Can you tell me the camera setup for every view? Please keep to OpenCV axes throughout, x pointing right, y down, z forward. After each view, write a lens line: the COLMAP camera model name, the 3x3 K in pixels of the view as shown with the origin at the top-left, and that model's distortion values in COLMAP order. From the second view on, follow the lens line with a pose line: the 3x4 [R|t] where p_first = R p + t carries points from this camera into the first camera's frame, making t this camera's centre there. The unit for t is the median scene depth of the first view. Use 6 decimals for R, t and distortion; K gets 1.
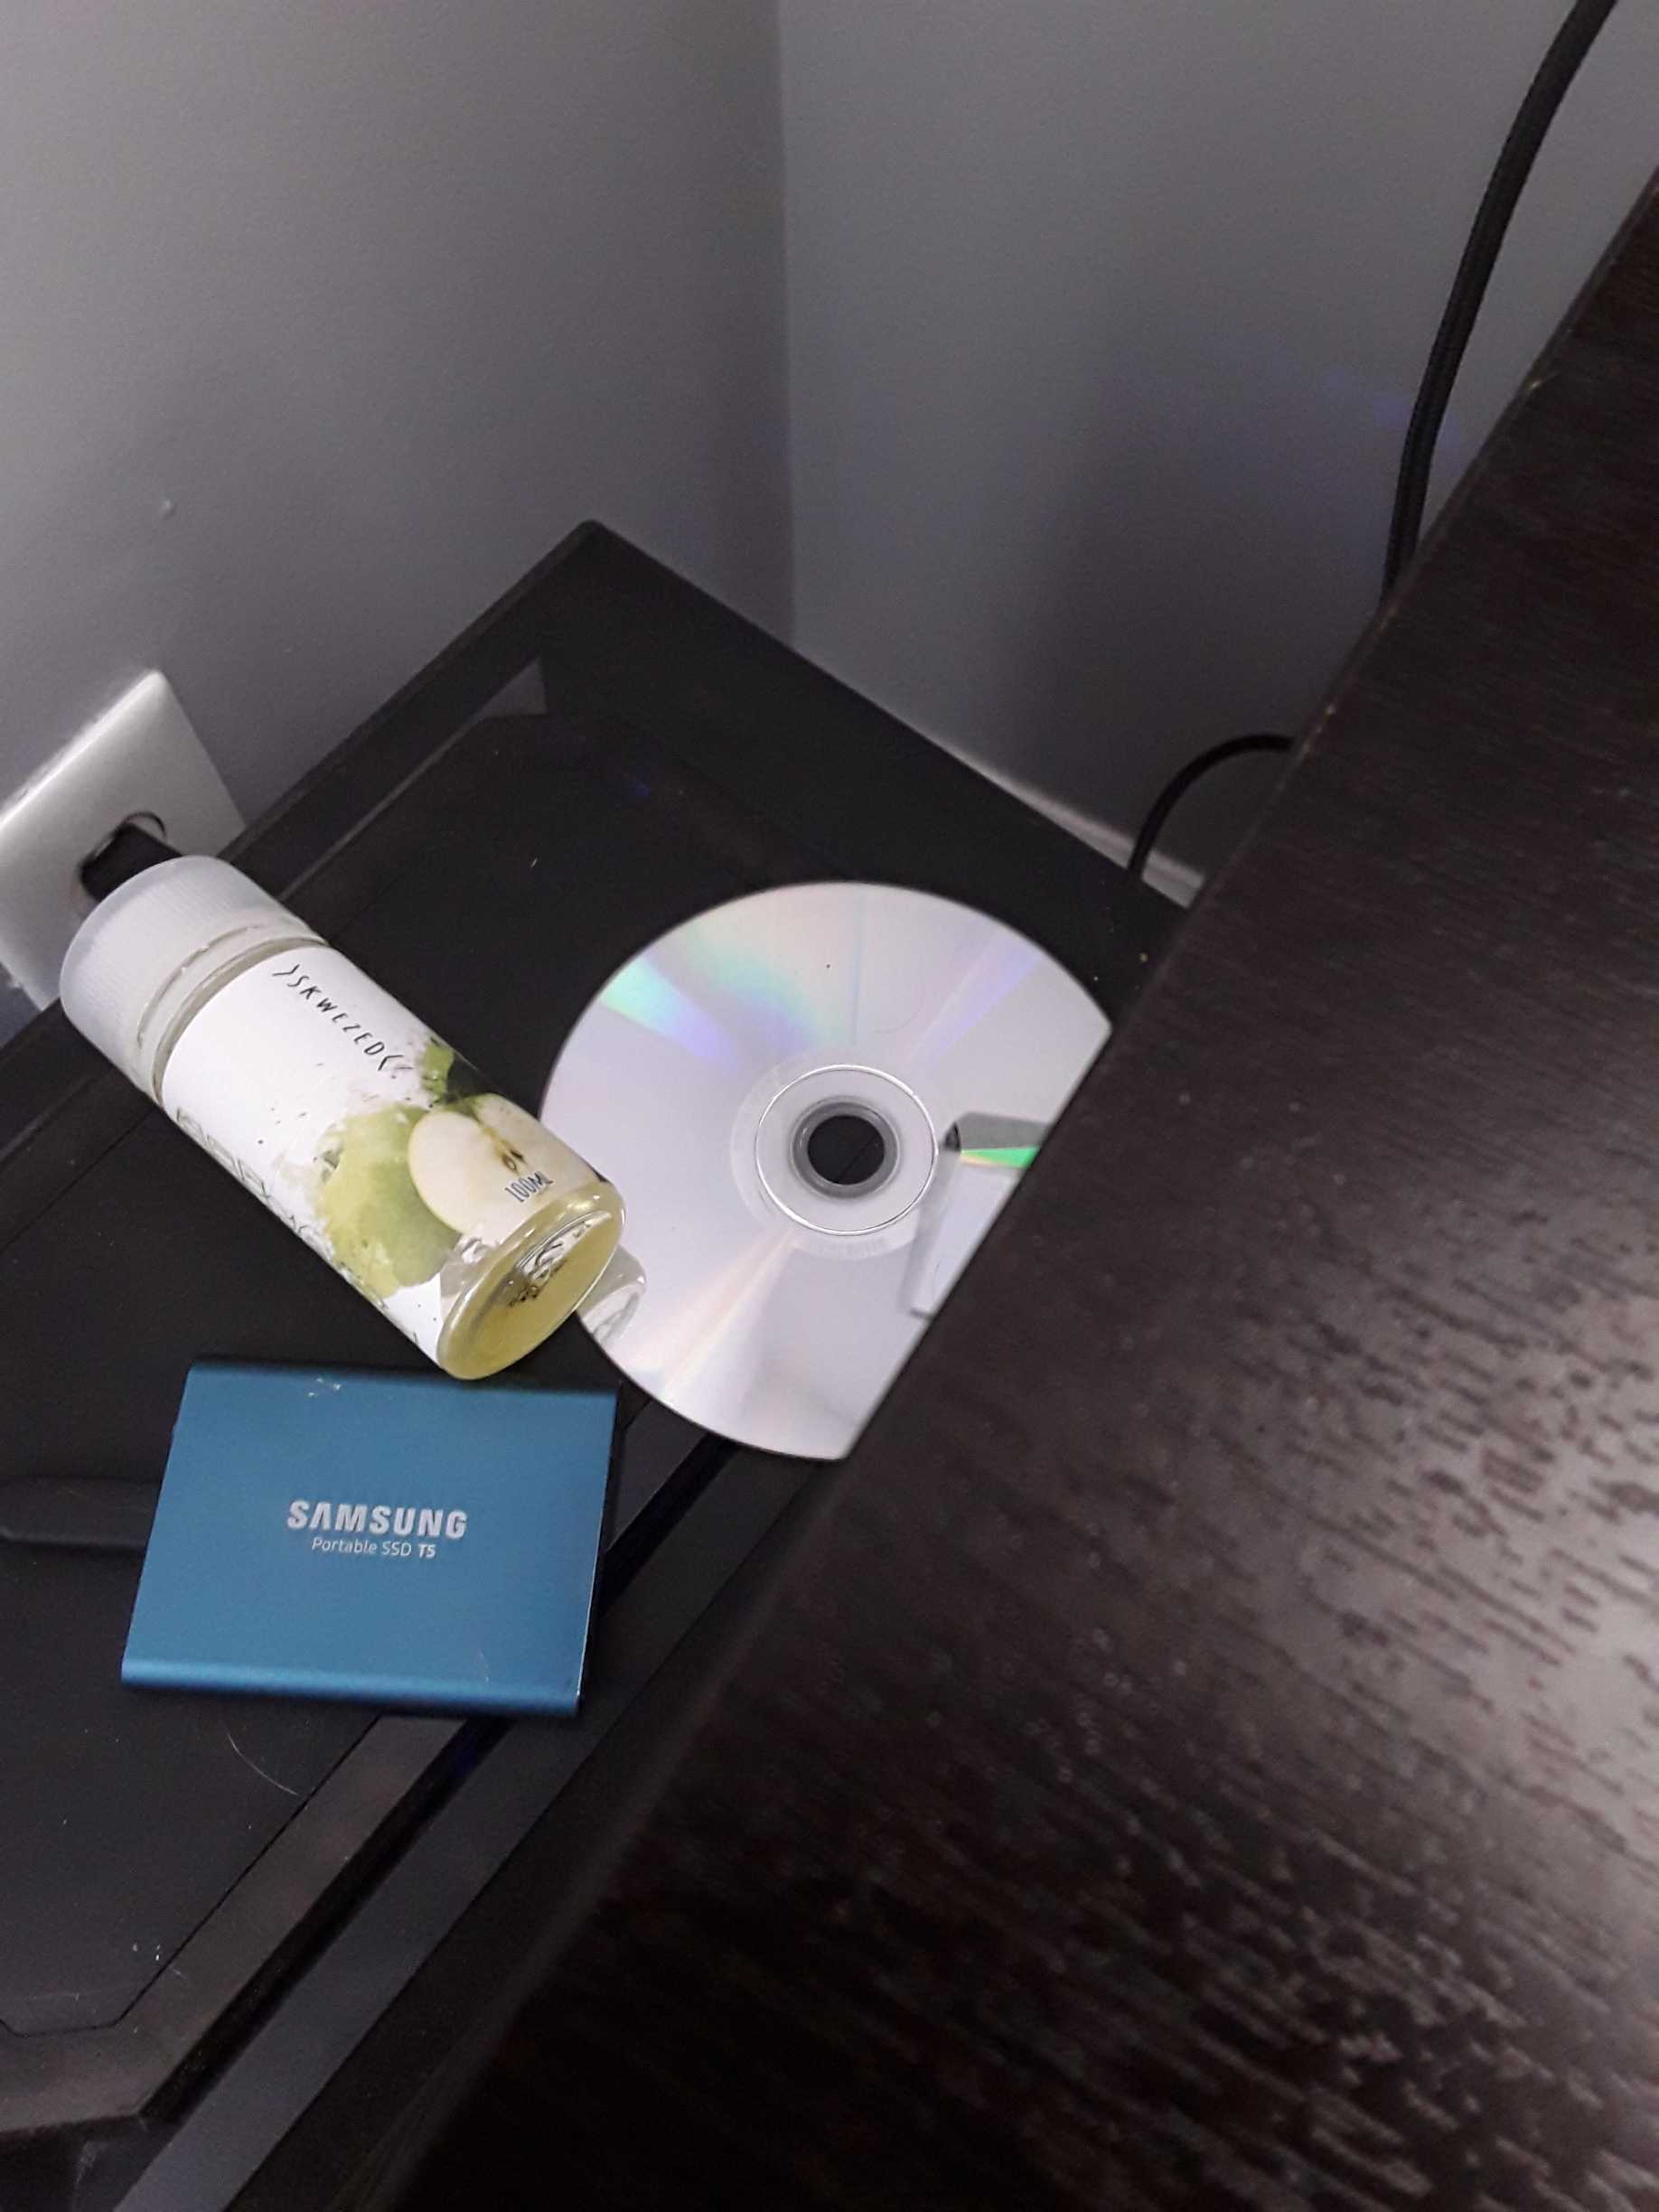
lens RADIAL K [[1780.3, 0, 829.5], [0, 1780.3, 1106.0], [0, 0, 1]] dist [0.098006, -0.143498]
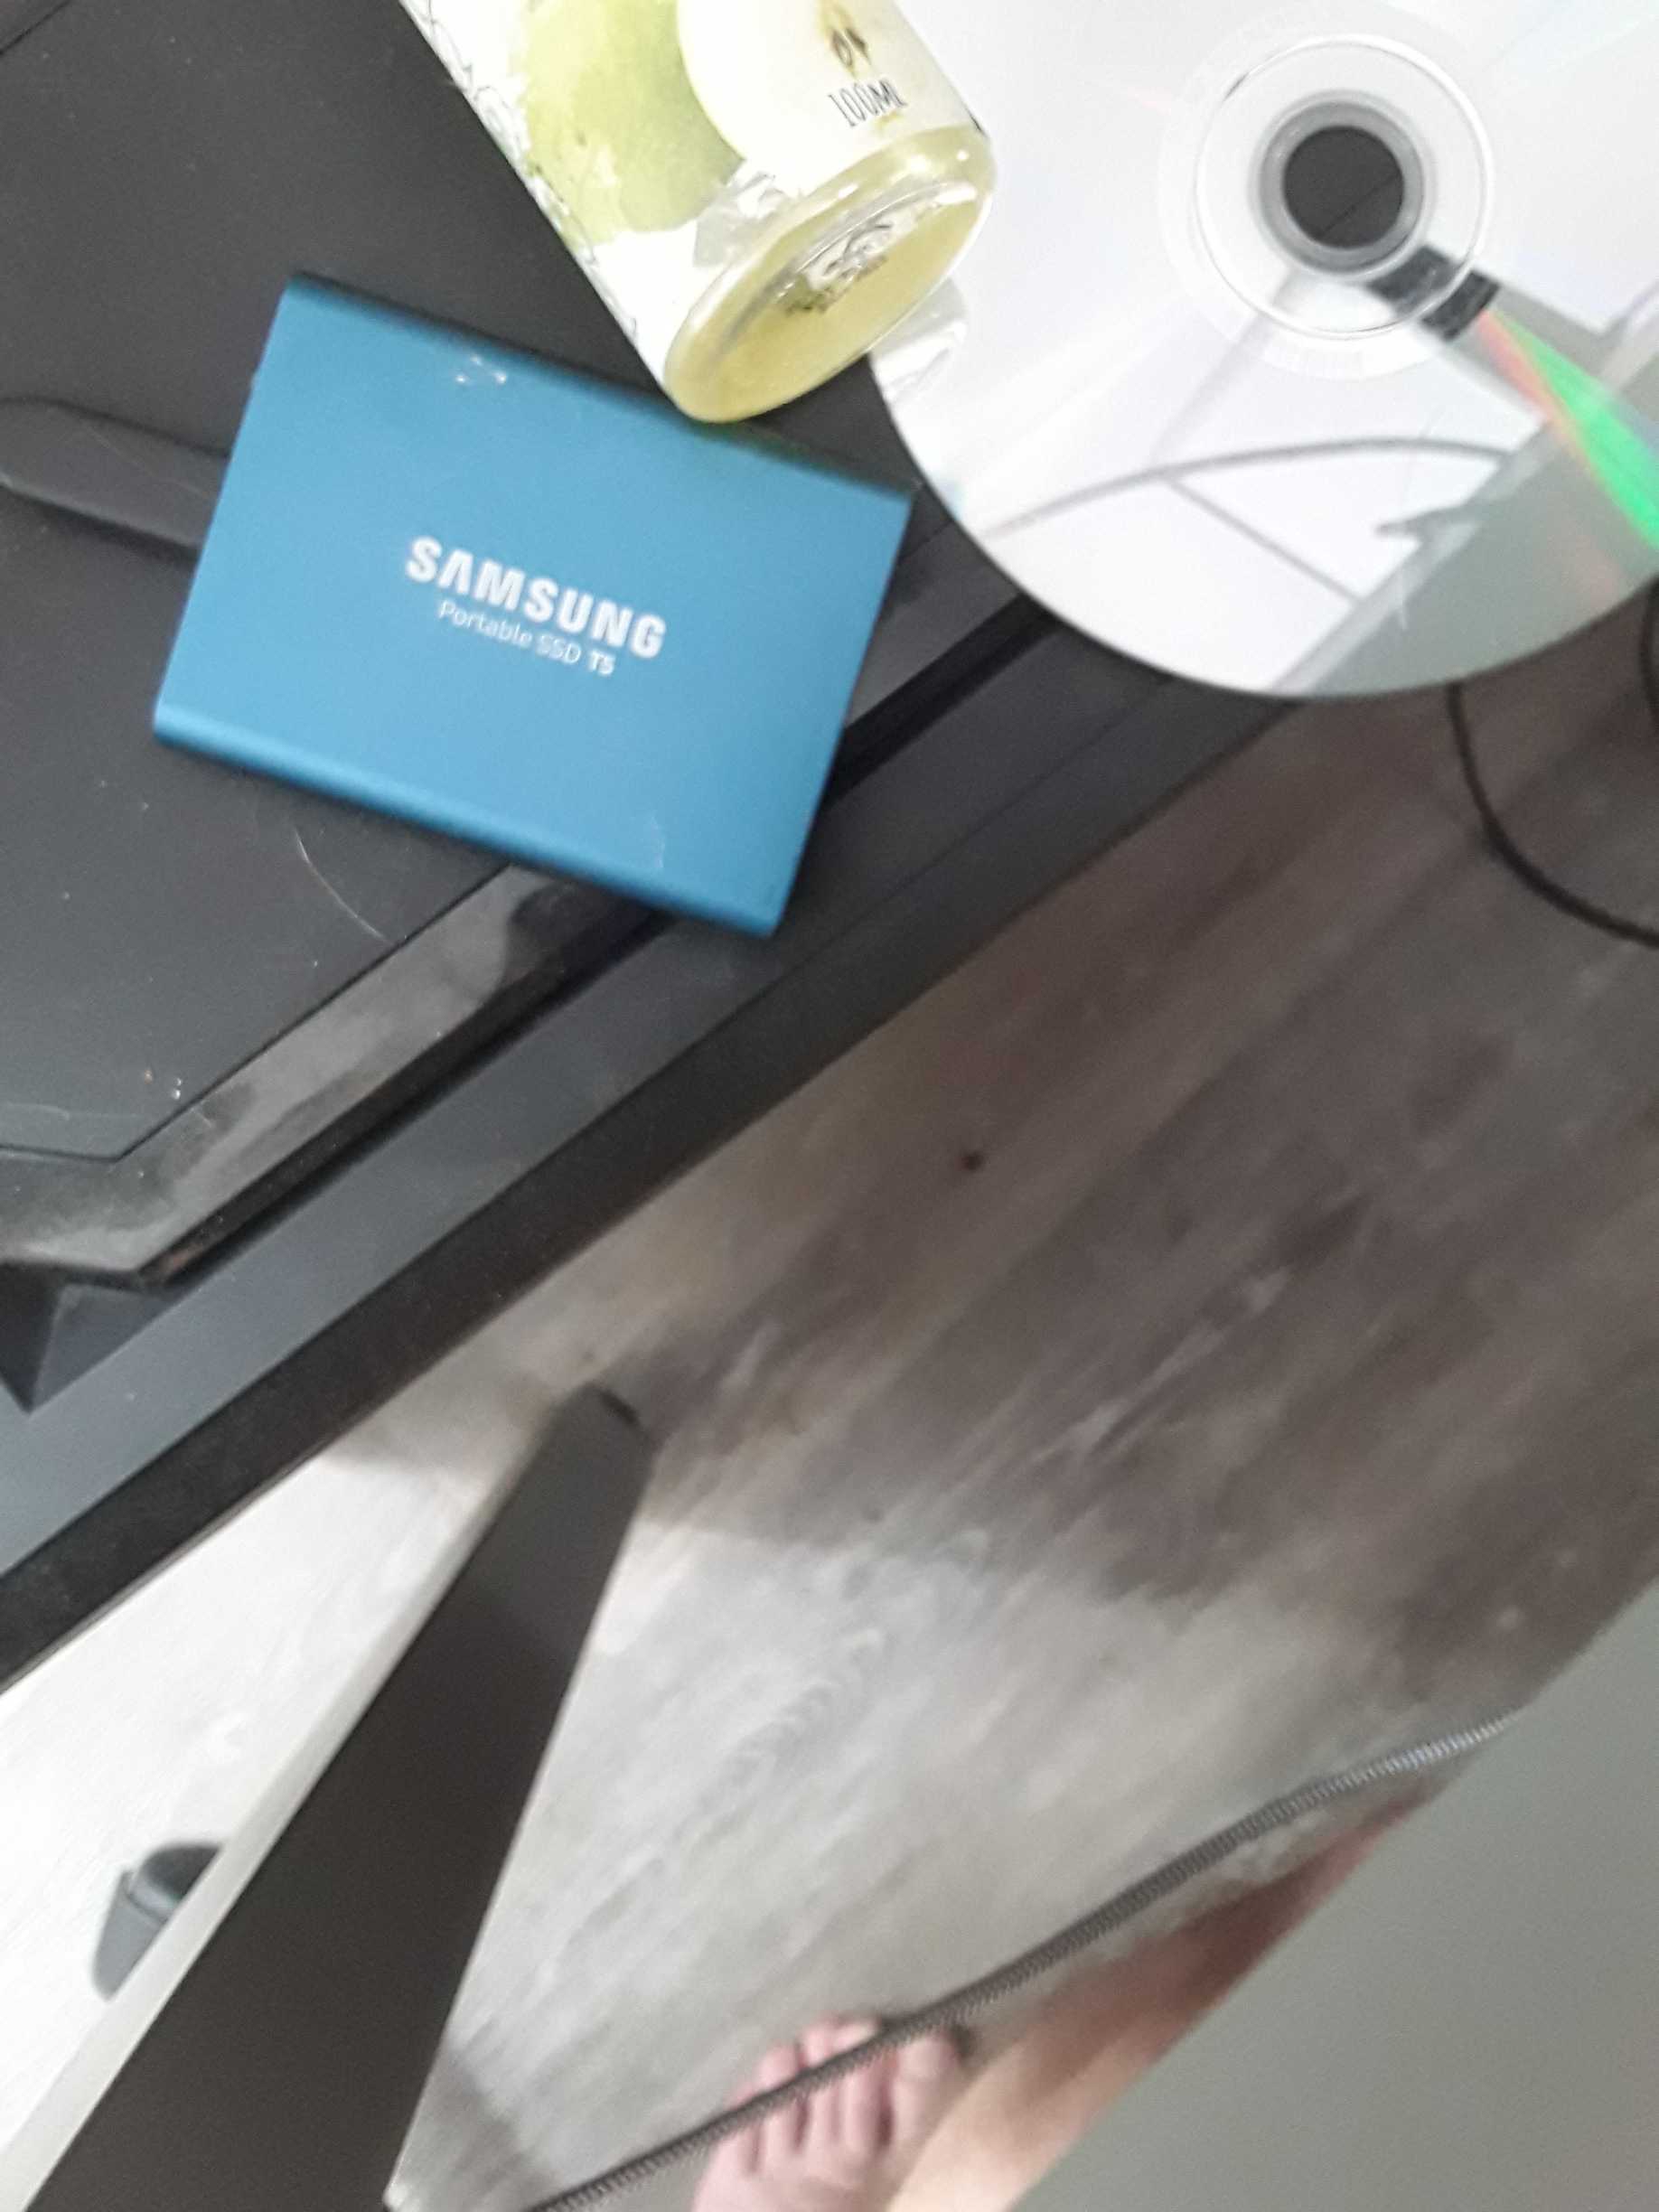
lens RADIAL K [[1780.3, 0, 829.5], [0, 1780.3, 1106.0], [0, 0, 1]] dist [0.098006, -0.143498]
pose [[0.969509, 0.243415, 0.028326, -0.117065], [-0.230763, 0.867937, 0.439810, 0.073160], [0.082472, -0.432937, 0.897644, 0.319195]]
